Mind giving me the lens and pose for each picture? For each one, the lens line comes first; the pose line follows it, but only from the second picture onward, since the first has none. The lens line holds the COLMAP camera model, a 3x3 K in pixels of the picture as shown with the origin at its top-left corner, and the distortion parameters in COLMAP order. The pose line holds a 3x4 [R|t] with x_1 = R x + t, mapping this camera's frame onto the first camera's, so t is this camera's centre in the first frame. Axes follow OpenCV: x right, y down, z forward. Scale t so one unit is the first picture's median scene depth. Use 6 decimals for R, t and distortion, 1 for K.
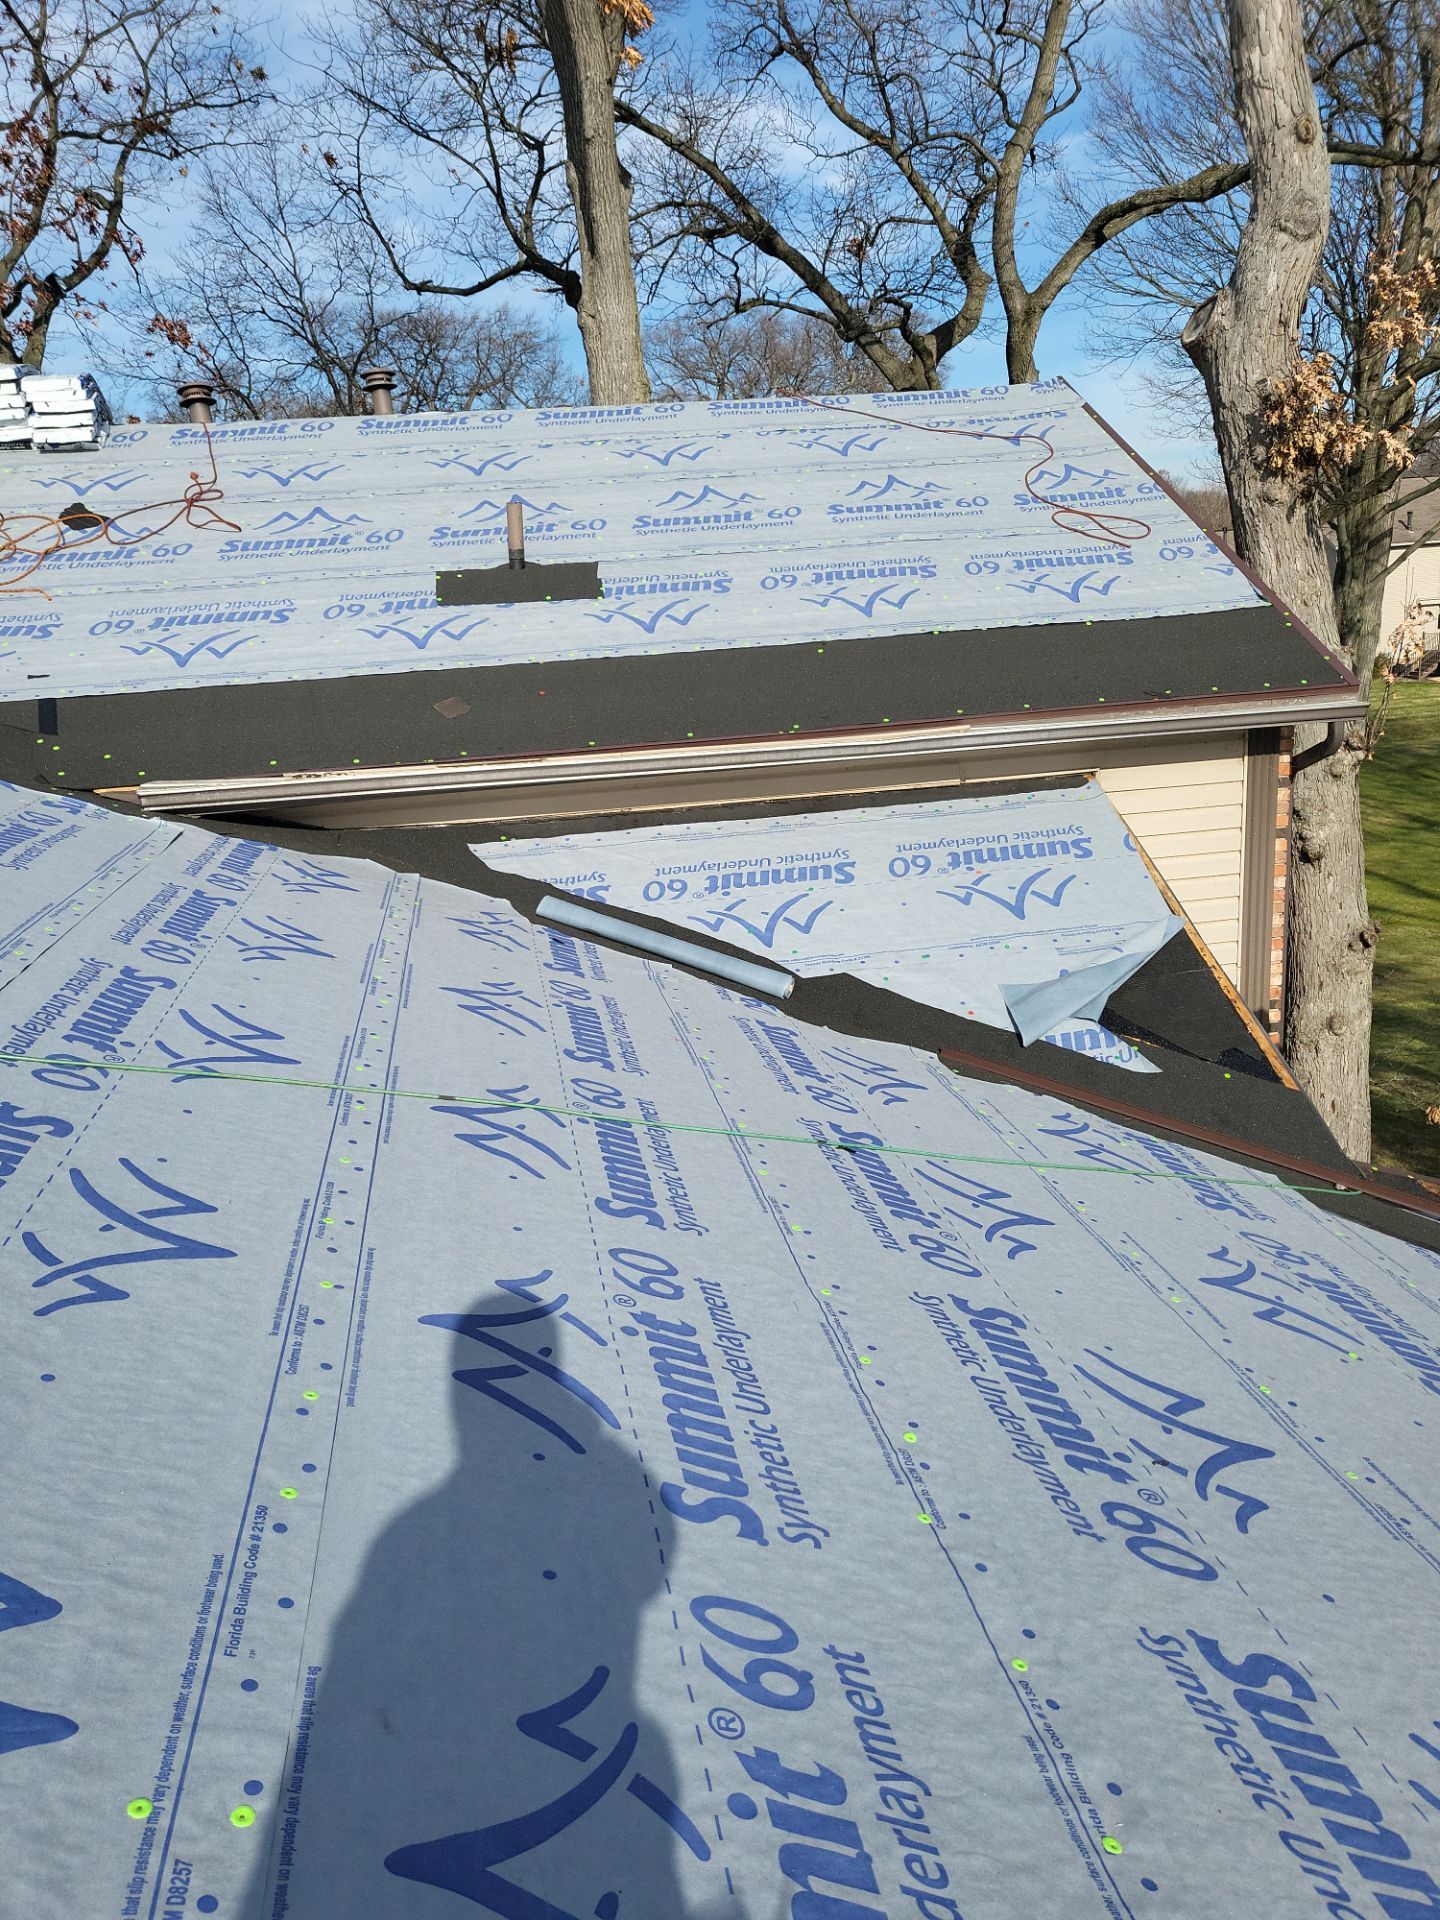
lens RADIAL K [[1452.9, 0, 721.5], [0, 1452.9, 926.5], [0, 0, 1]] dist [0.020719, 0.002500]
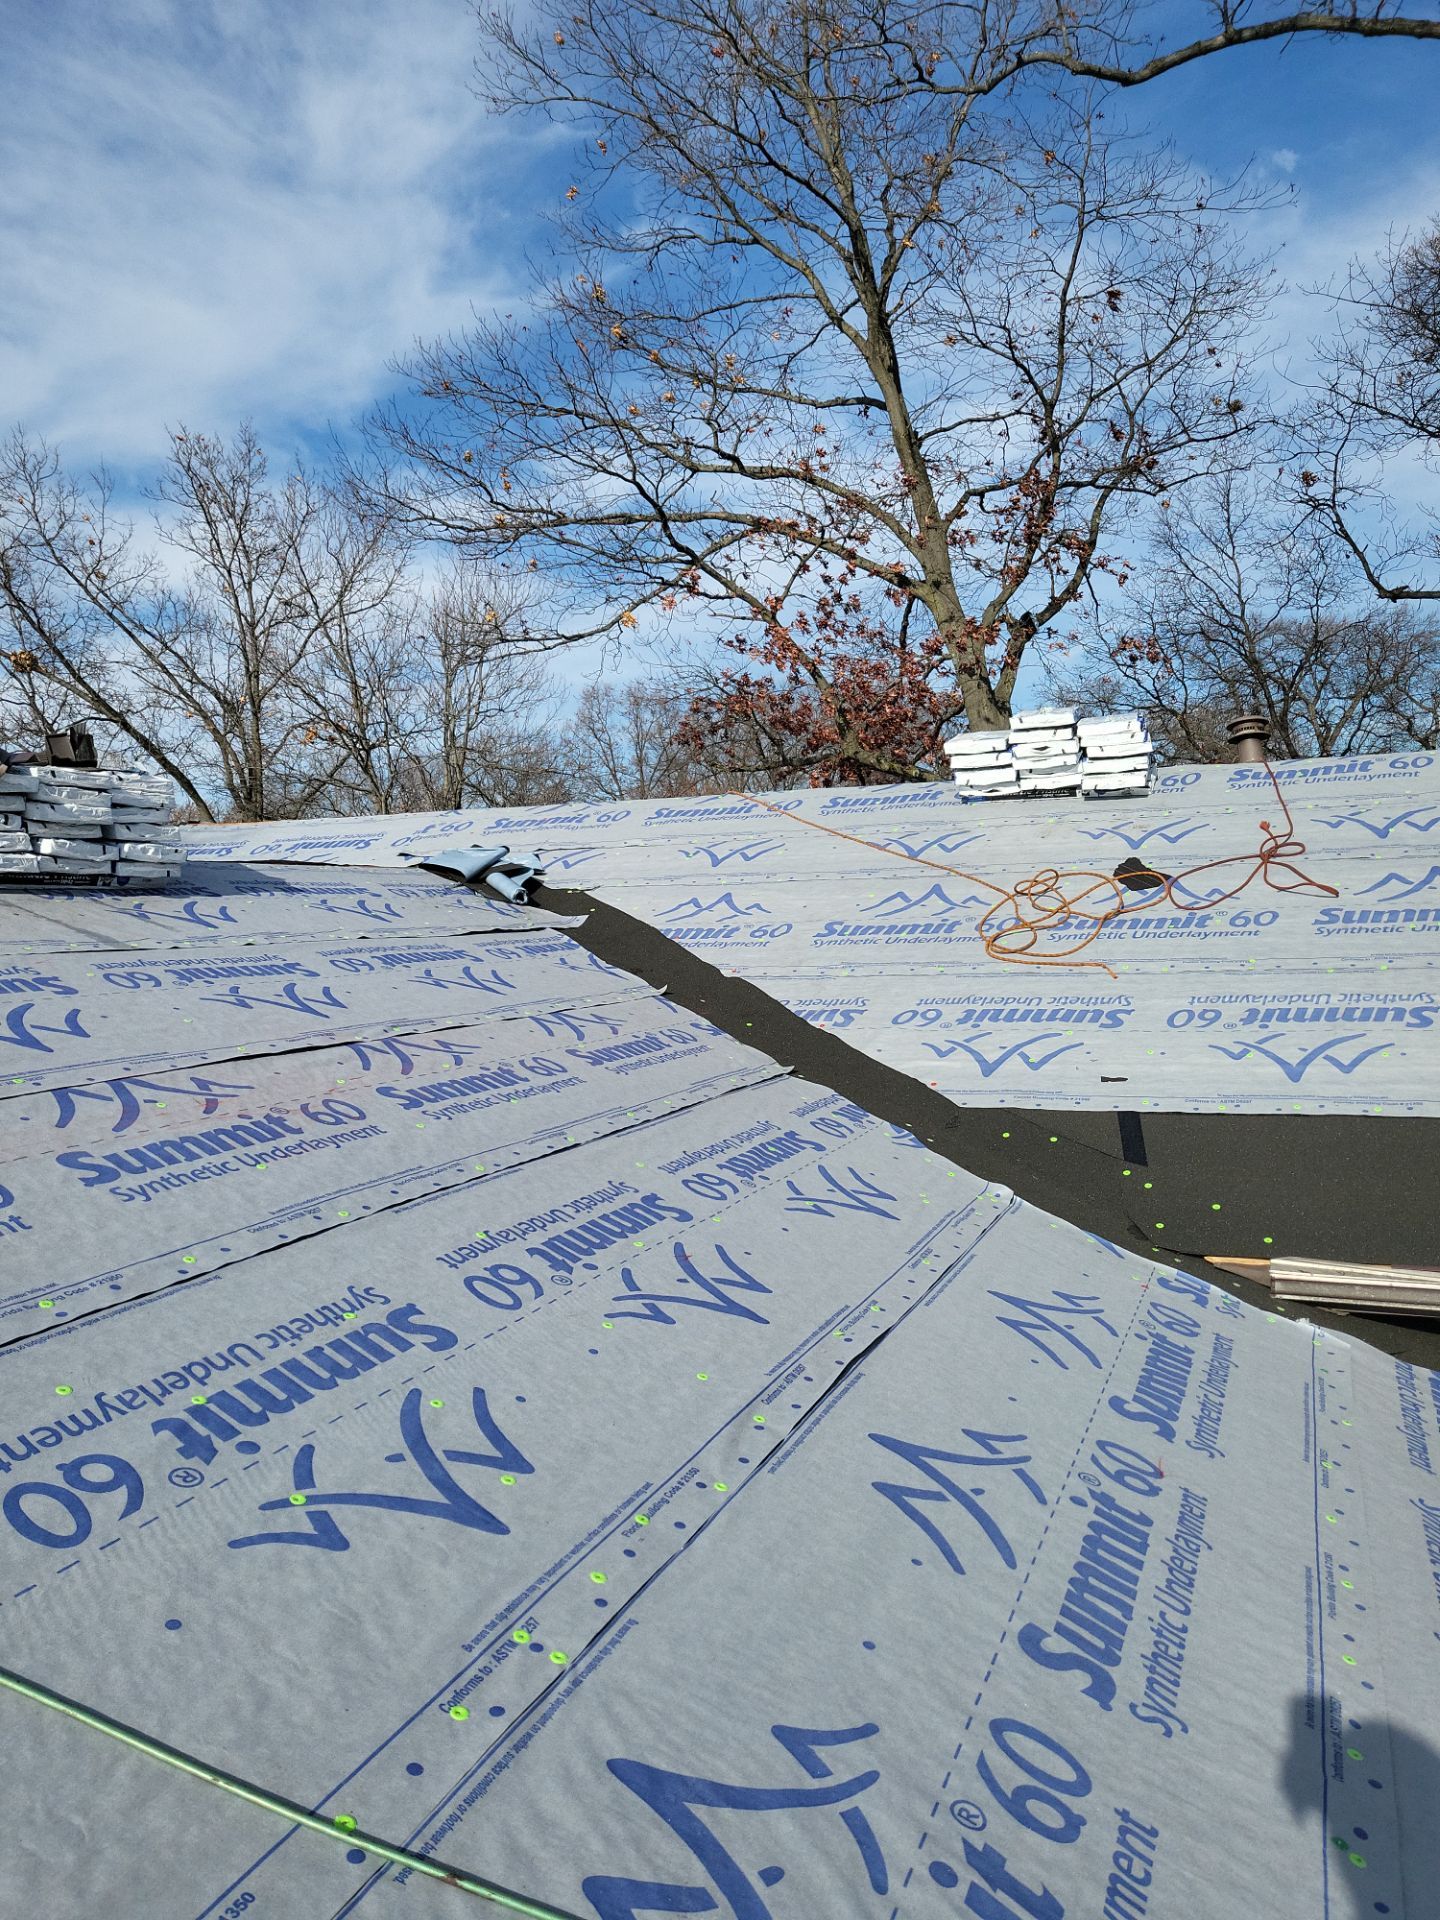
lens RADIAL K [[1452.9, 0, 721.5], [0, 1452.9, 926.5], [0, 0, 1]] dist [0.020719, 0.002500]
pose [[0.851261, 0.043400, -0.522945, -0.201026], [-0.145062, 0.977201, -0.155036, -0.083557], [0.504293, 0.207835, 0.838148, 0.168188]]
